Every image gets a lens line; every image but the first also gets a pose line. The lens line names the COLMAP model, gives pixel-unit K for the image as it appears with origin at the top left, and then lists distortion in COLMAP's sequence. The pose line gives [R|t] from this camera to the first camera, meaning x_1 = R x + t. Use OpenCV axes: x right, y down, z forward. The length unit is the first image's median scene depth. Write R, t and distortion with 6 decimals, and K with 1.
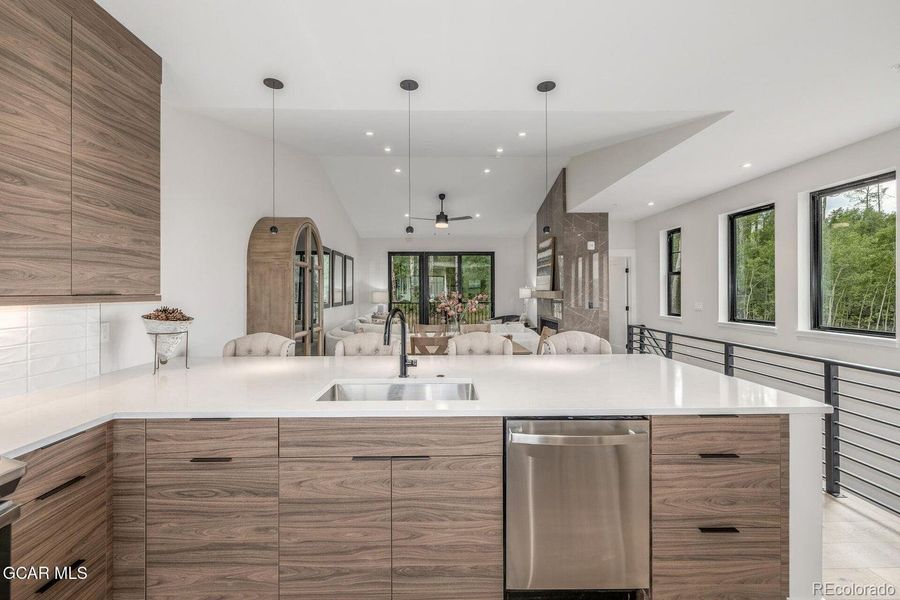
lens RADIAL K [[383.3, 0, 430.0], [0, 383.3, 292.1], [0, 0, 1]] dist [0.000326, 0.000239]
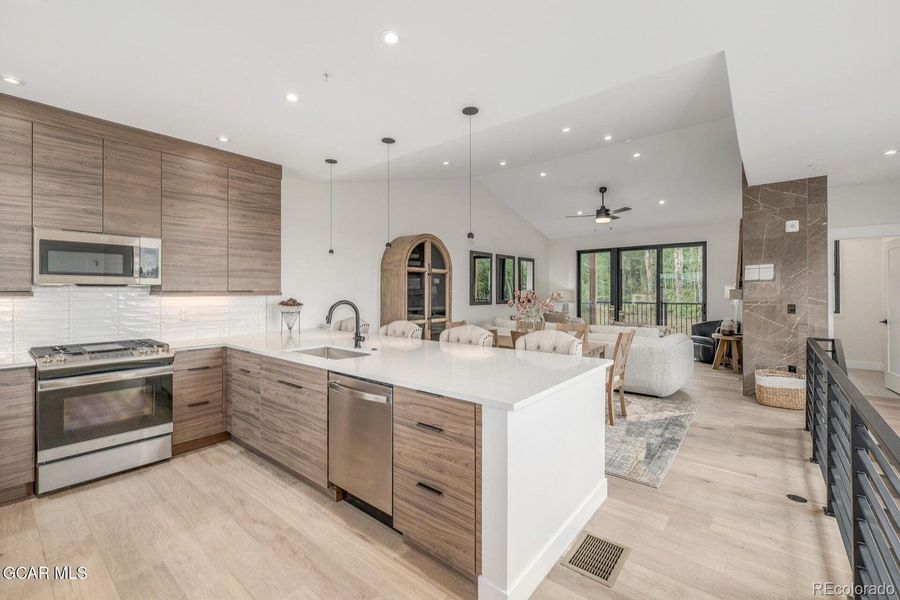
lens RADIAL K [[383.3, 0, 443.4], [0, 383.3, 293.4], [0, 0, 1]] dist [0.000326, 0.000239]
pose [[0.759808, 0.005862, -0.650121, 1.455930], [-0.002086, 0.999976, 0.006578, 0.002083], [0.650144, -0.003642, 0.759802, 0.113031]]
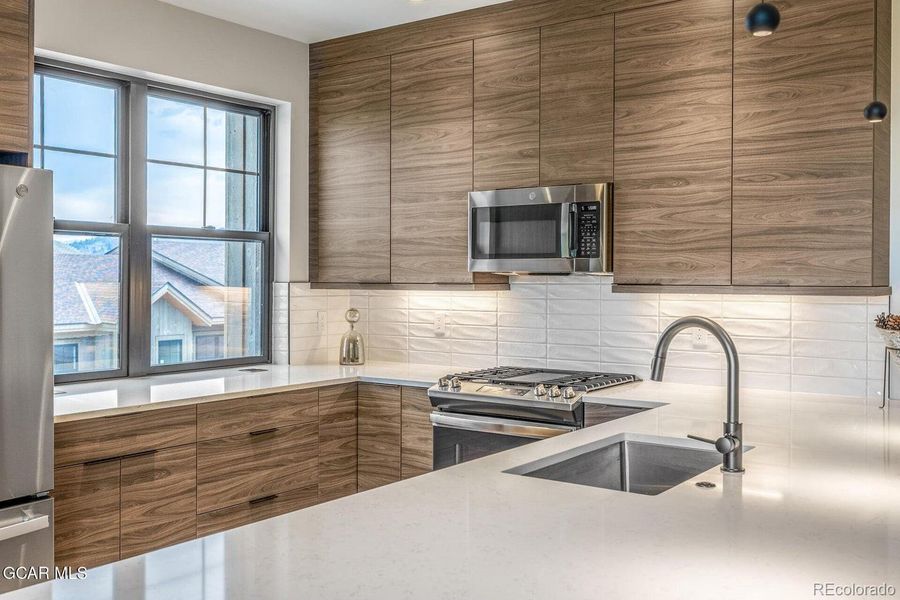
lens RADIAL K [[894.7, 0, 423.7], [0, 894.7, 293.2], [0, 0, 1]] dist [-0.003256, 0.000000]
pose [[-0.598127, 0.012618, -0.801302, 1.271863], [-0.001193, 0.999861, 0.016635, -0.007859], [0.801401, 0.010906, -0.598028, 1.682201]]
